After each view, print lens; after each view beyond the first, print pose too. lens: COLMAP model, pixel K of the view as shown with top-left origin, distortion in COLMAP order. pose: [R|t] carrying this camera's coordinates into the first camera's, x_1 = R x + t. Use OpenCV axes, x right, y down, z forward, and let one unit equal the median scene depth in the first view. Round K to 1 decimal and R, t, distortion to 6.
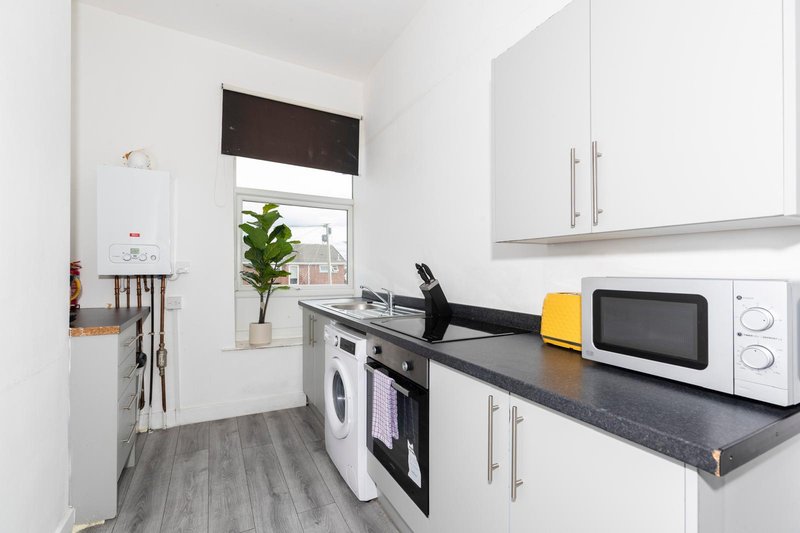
lens RADIAL K [[357.5, 0, 397.1], [0, 357.5, 269.8], [0, 0, 1]] dist [0.001499, -0.000017]
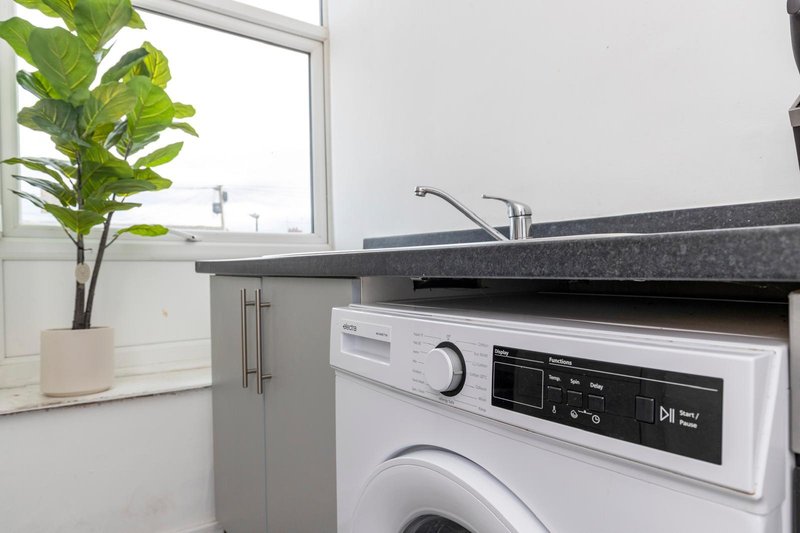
lens RADIAL K [[509.2, 0, 400.0], [0, 509.2, 266.5], [0, 0, 1]] dist [-0.001845, -0.000760]
pose [[0.988203, -0.019754, 0.151873, -0.157461], [0.019140, 0.999802, 0.005505, 0.094219], [-0.151952, -0.002534, 0.988385, 0.486977]]
